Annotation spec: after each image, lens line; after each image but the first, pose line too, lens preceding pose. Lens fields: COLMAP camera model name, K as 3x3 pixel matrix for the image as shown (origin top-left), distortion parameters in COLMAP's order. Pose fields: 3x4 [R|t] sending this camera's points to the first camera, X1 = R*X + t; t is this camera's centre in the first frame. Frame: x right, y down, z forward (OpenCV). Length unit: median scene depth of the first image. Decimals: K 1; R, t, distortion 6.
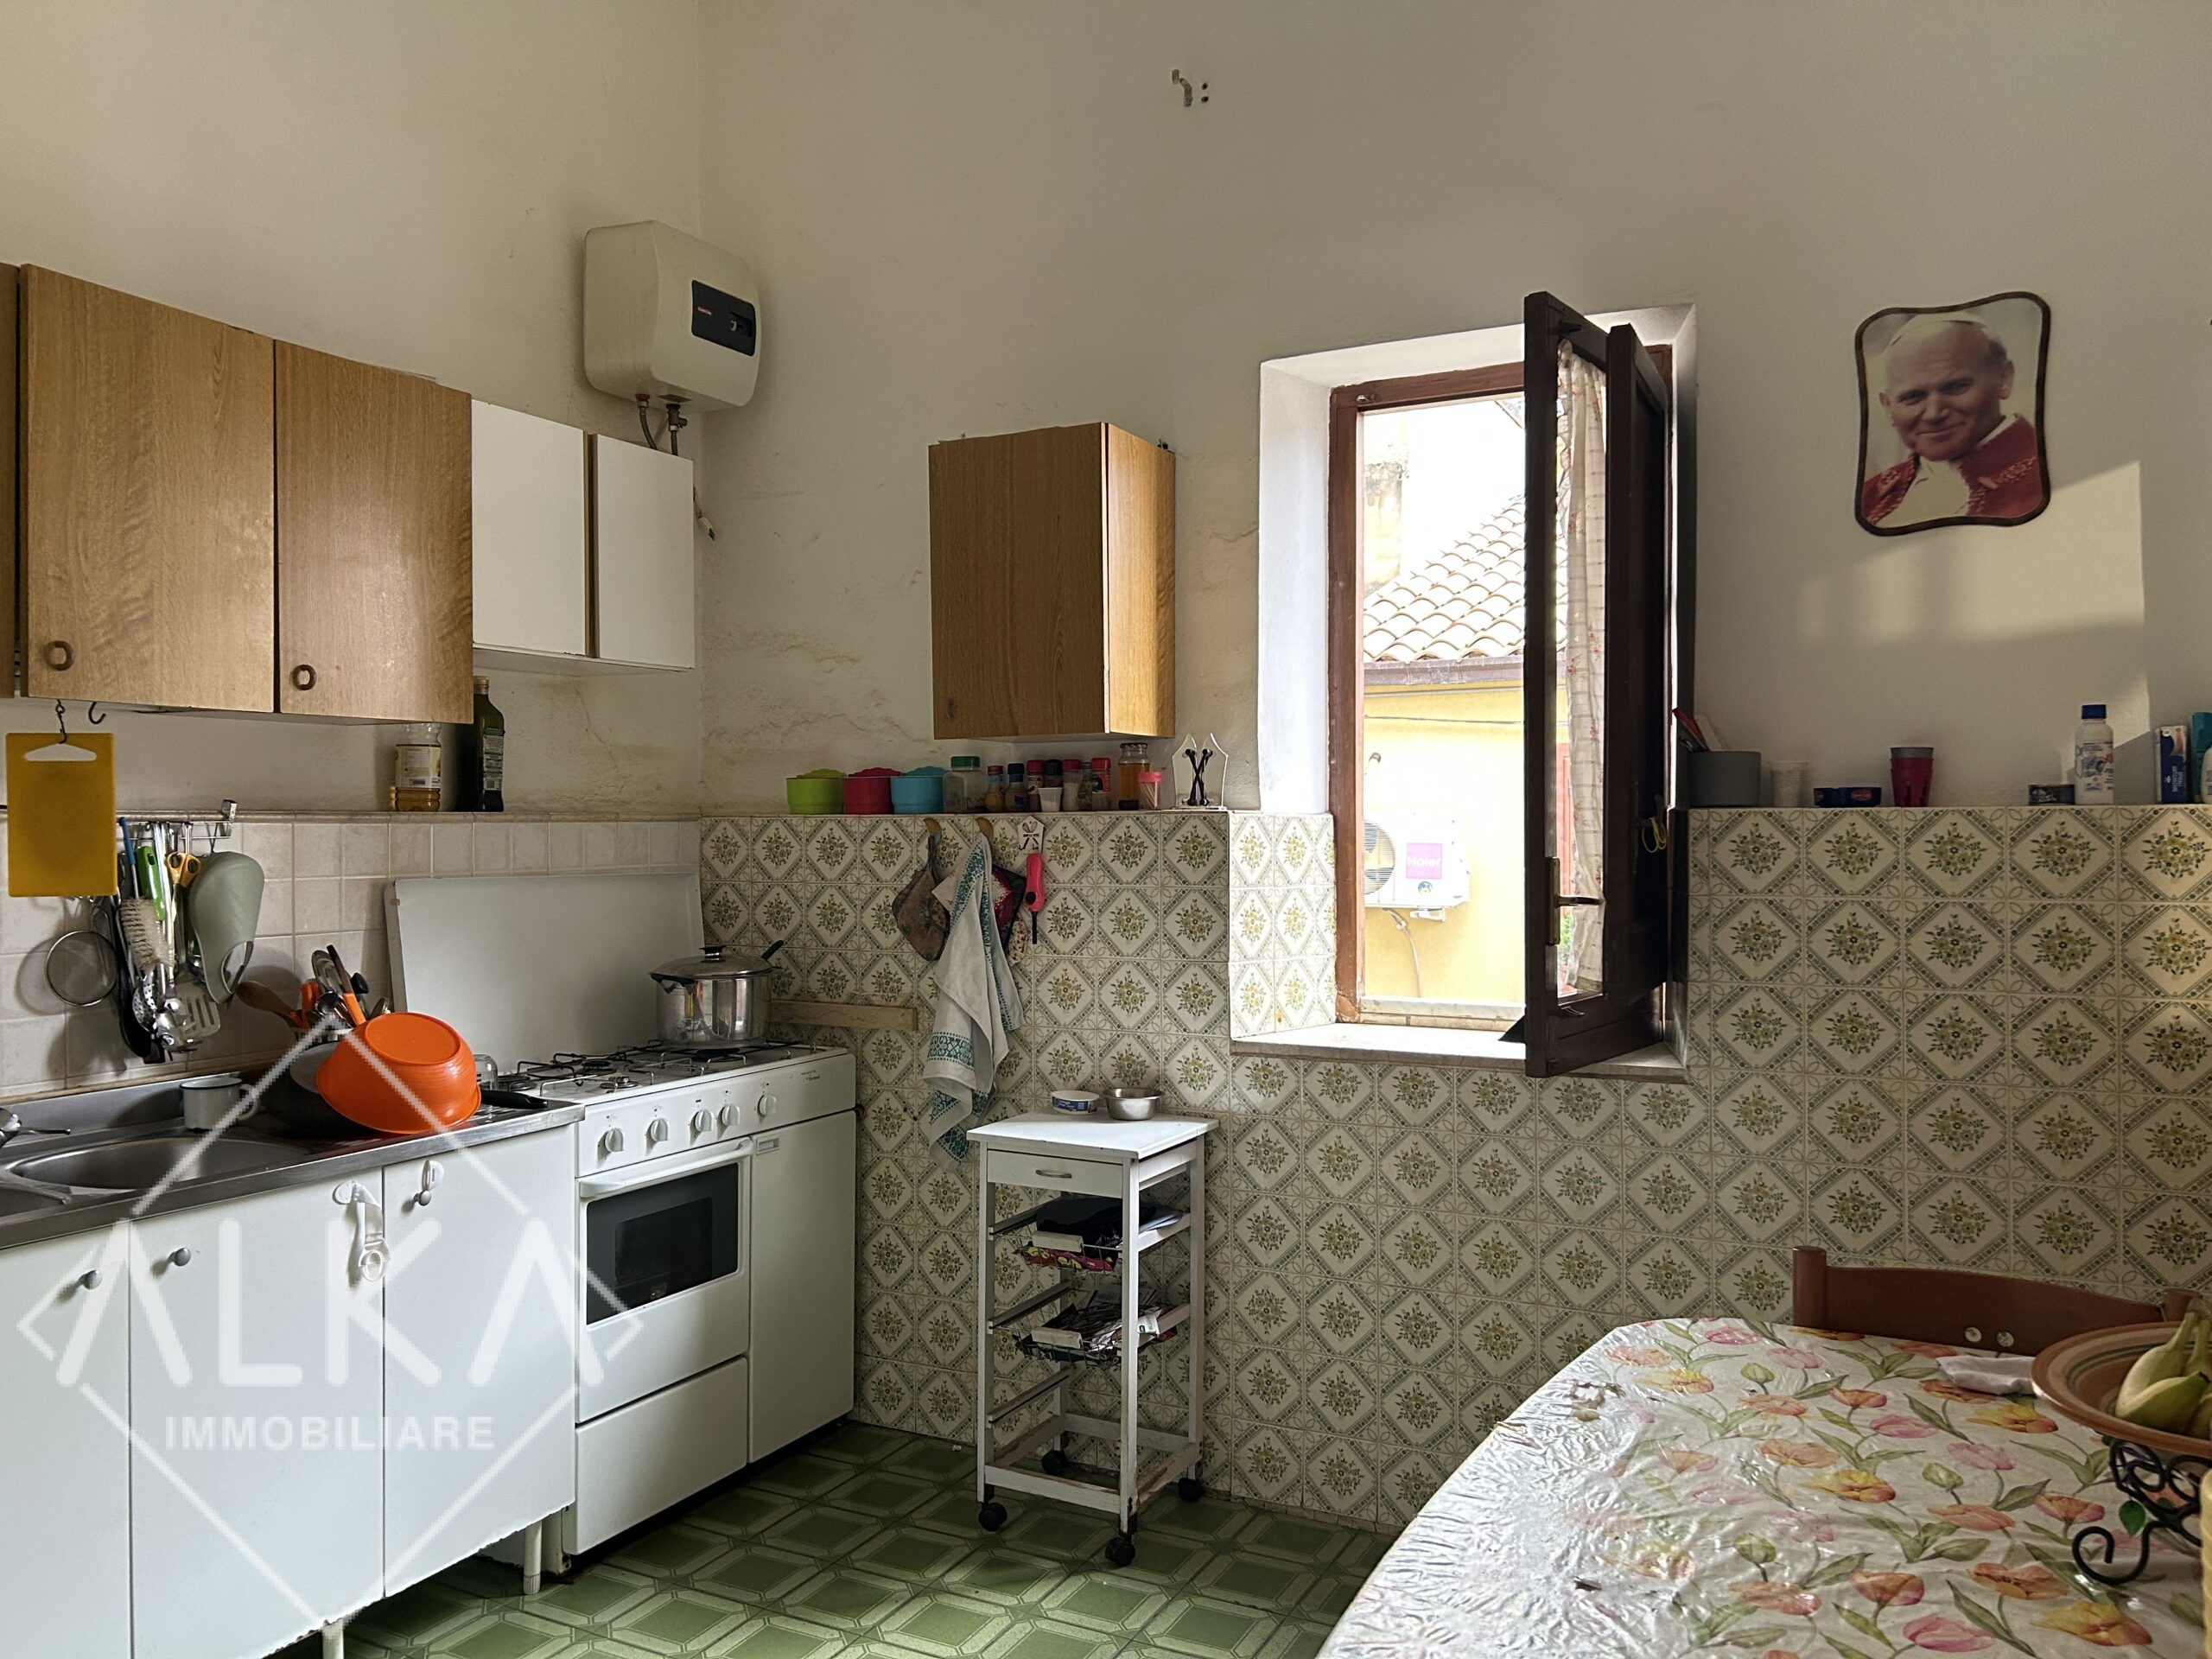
lens RADIAL K [[1660.9, 0, 1115.1], [0, 1660.9, 831.7], [0, 0, 1]] dist [0.052546, -0.054645]
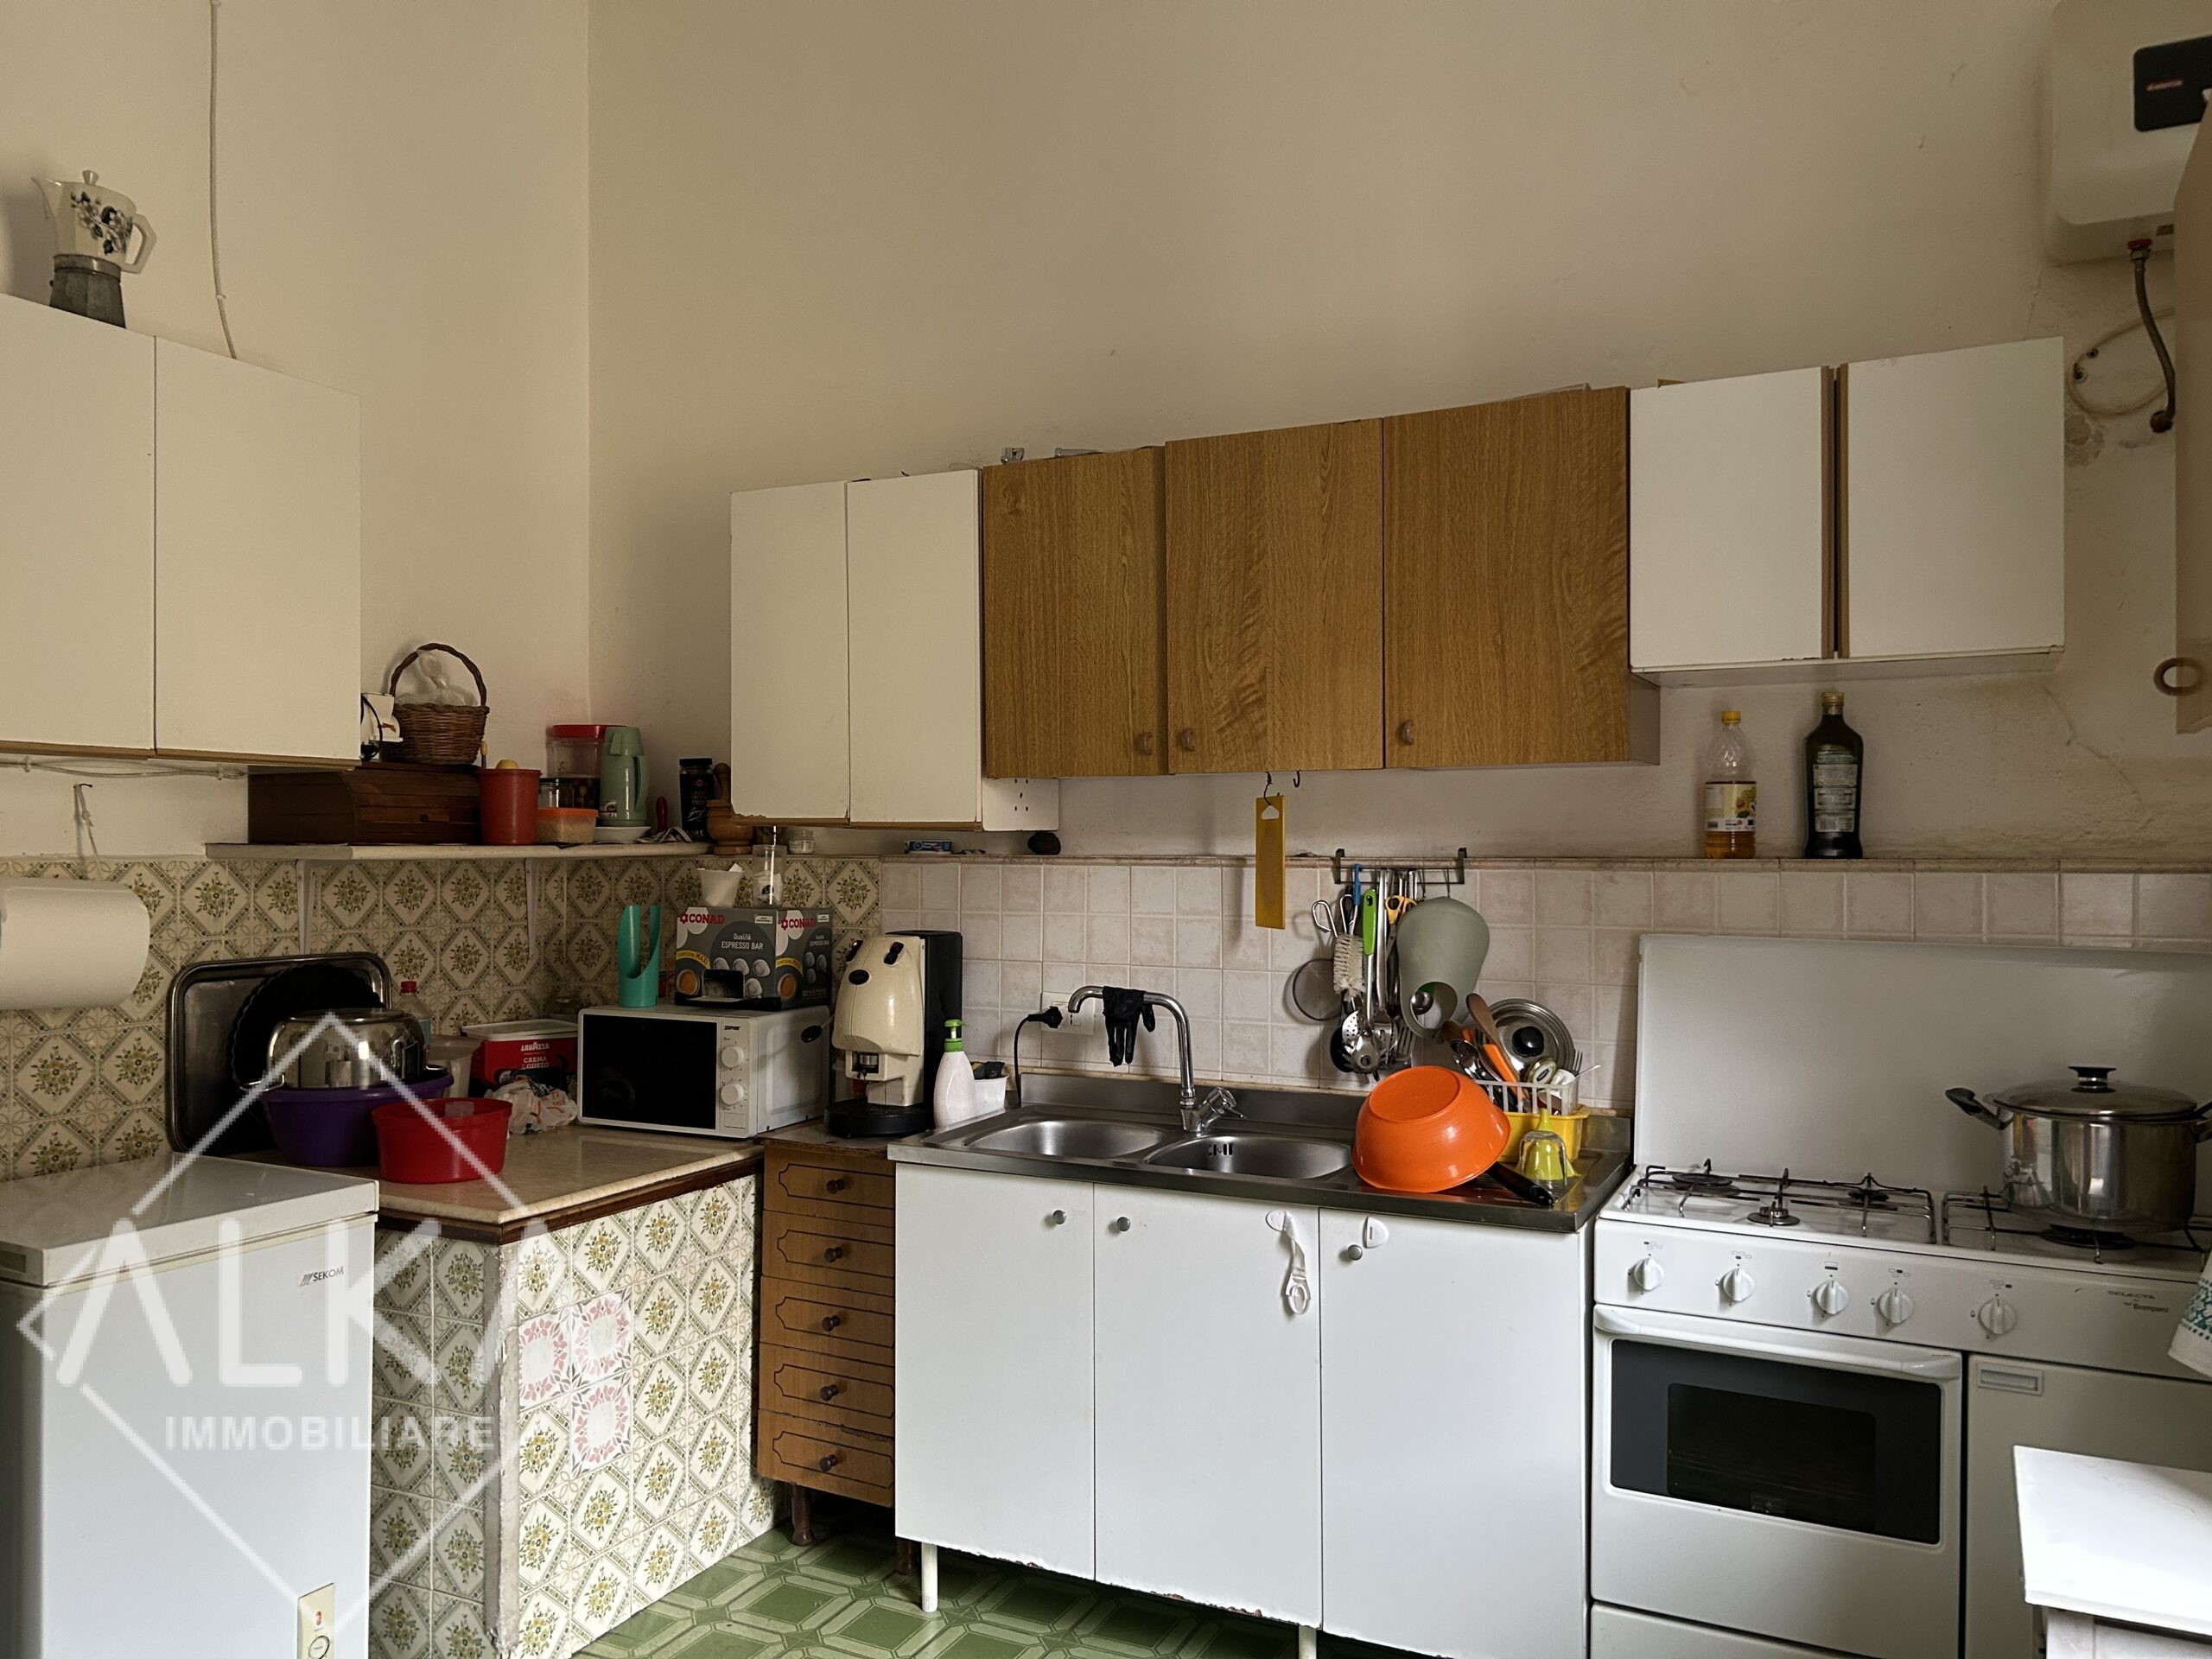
lens RADIAL K [[1660.9, 0, 1105.3], [0, 1660.9, 839.6], [0, 0, 1]] dist [0.052546, -0.054645]
pose [[0.000939, 0.002349, -0.999997, 0.767361], [-0.003791, 0.999990, 0.002346, -0.037801], [0.999992, 0.003788, 0.000947, 1.129266]]
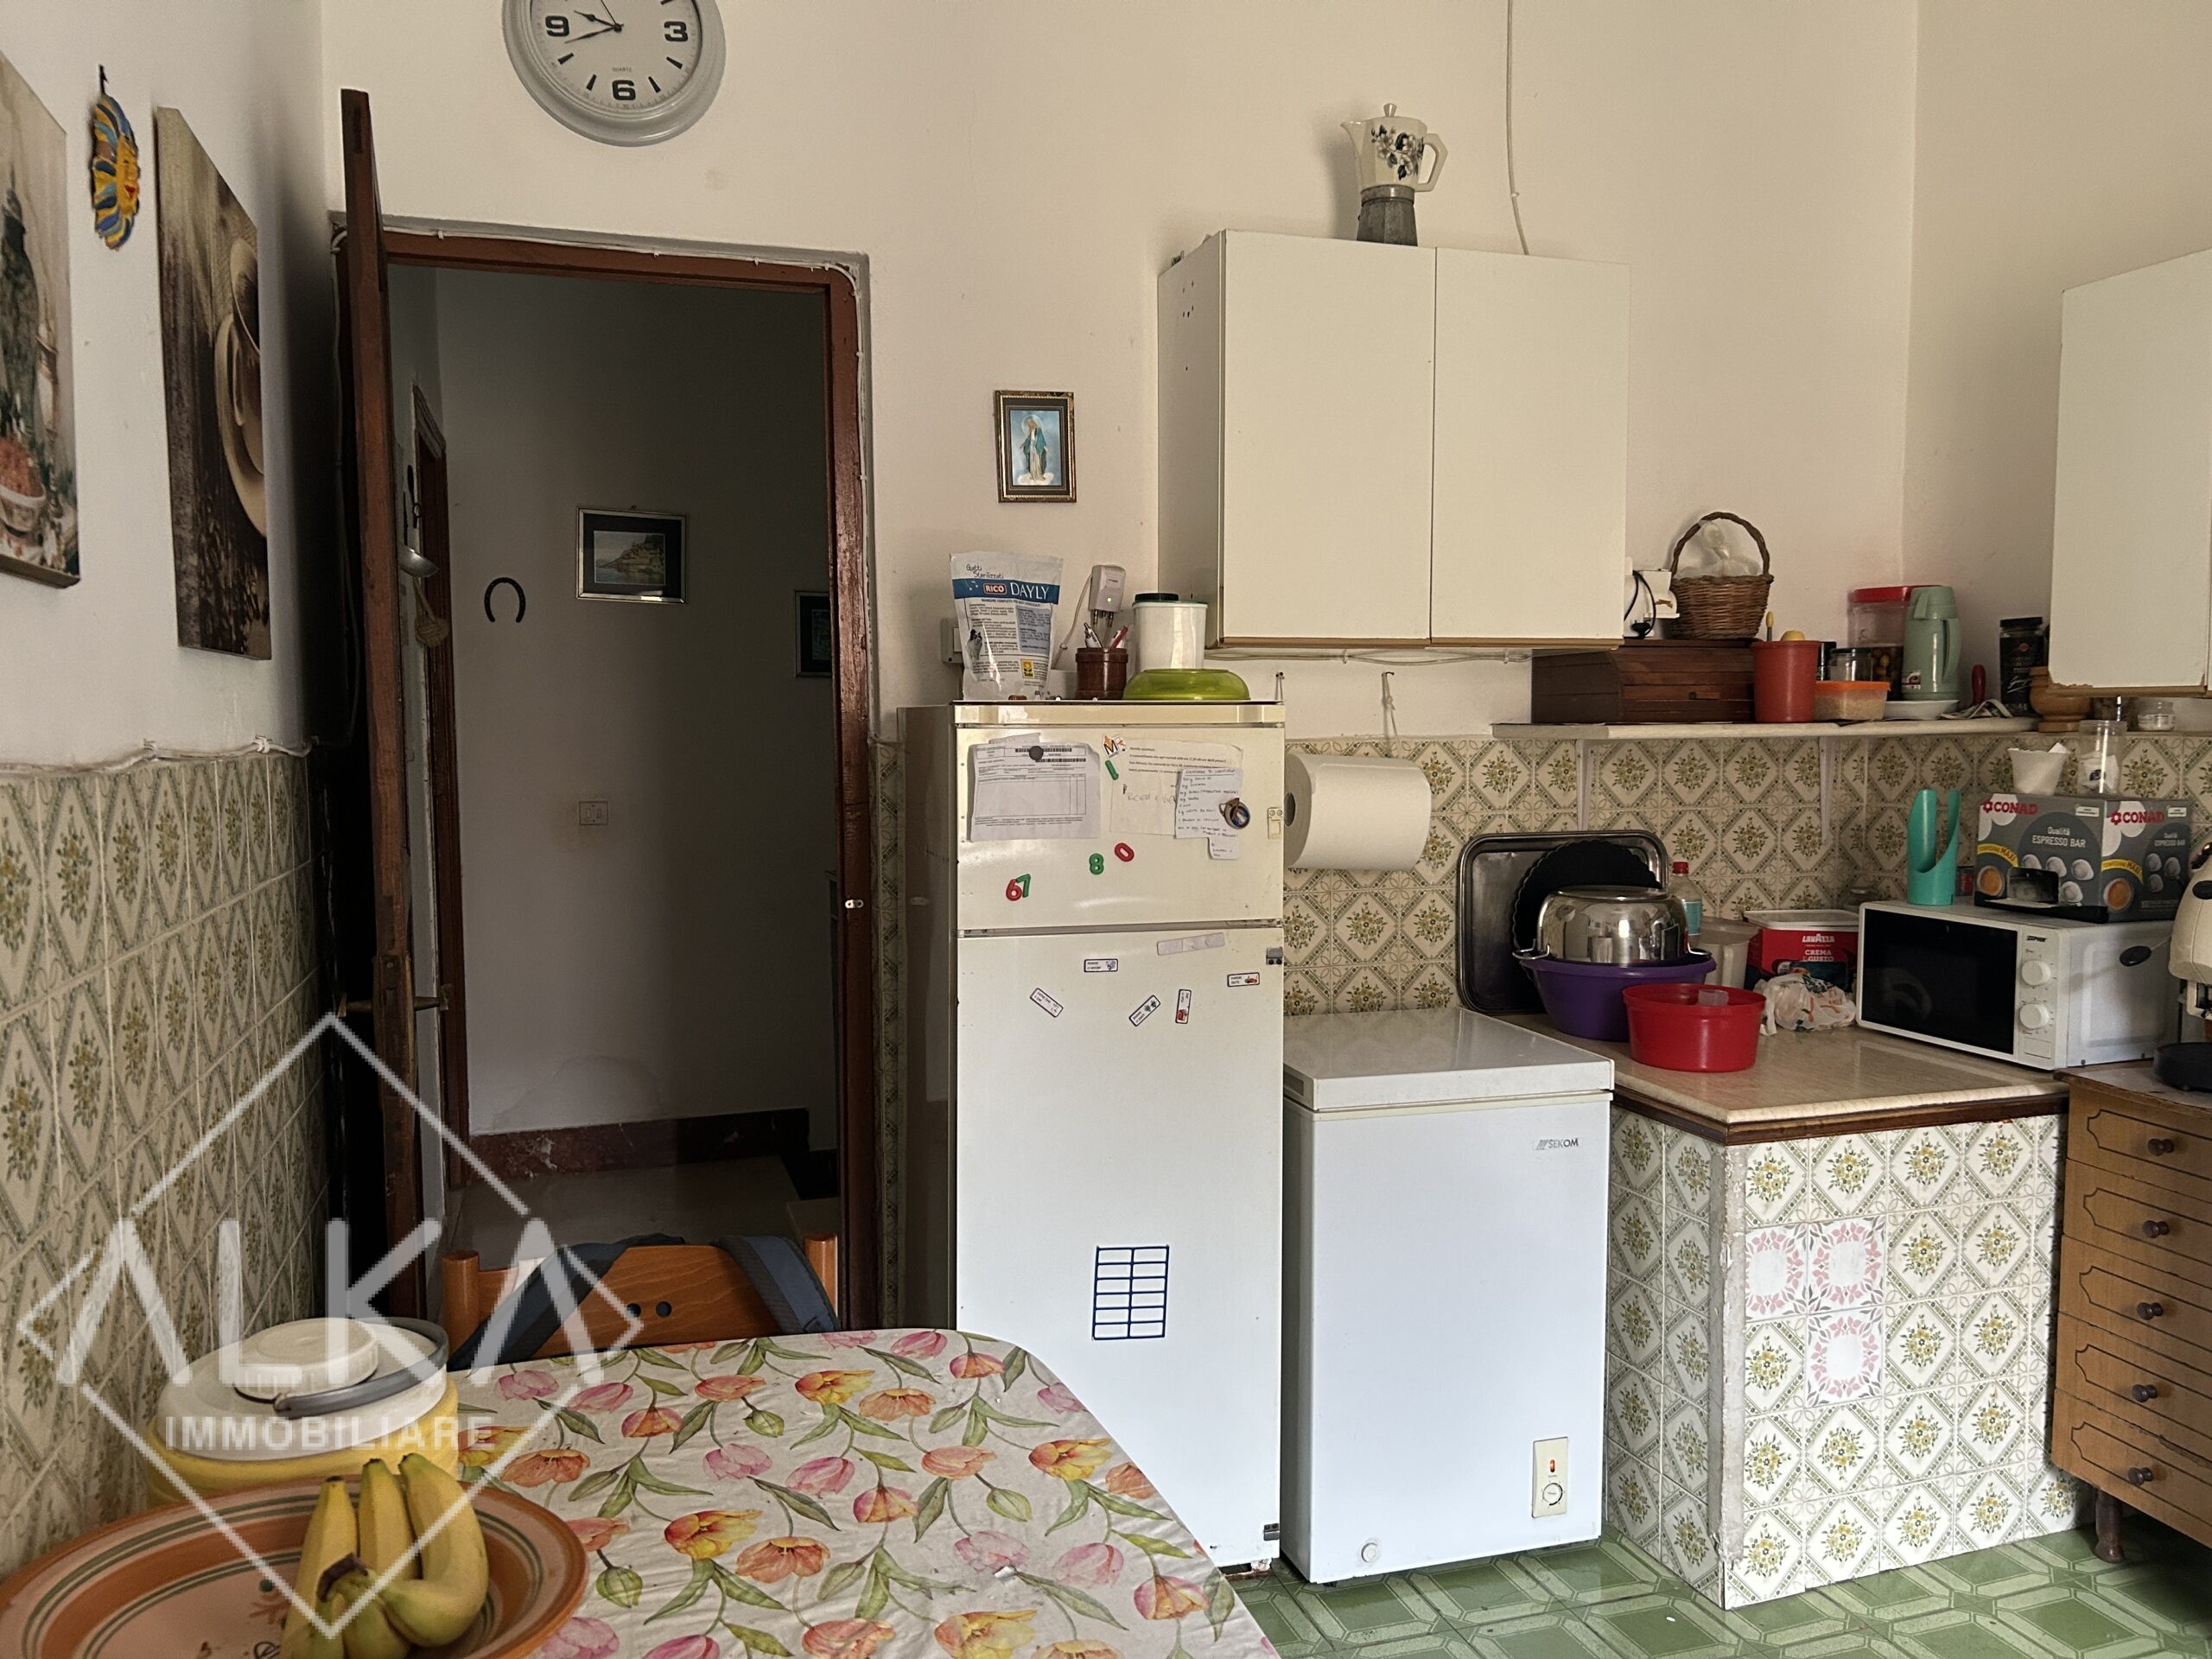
lens RADIAL K [[1660.9, 0, 1103.9], [0, 1660.9, 833.1], [0, 0, 1]] dist [0.052546, -0.054645]
pose [[-0.713625, 0.056308, -0.698262, 0.719990], [0.008561, 0.997391, 0.071680, -0.039034], [0.700476, 0.045175, -0.712245, 1.161004]]
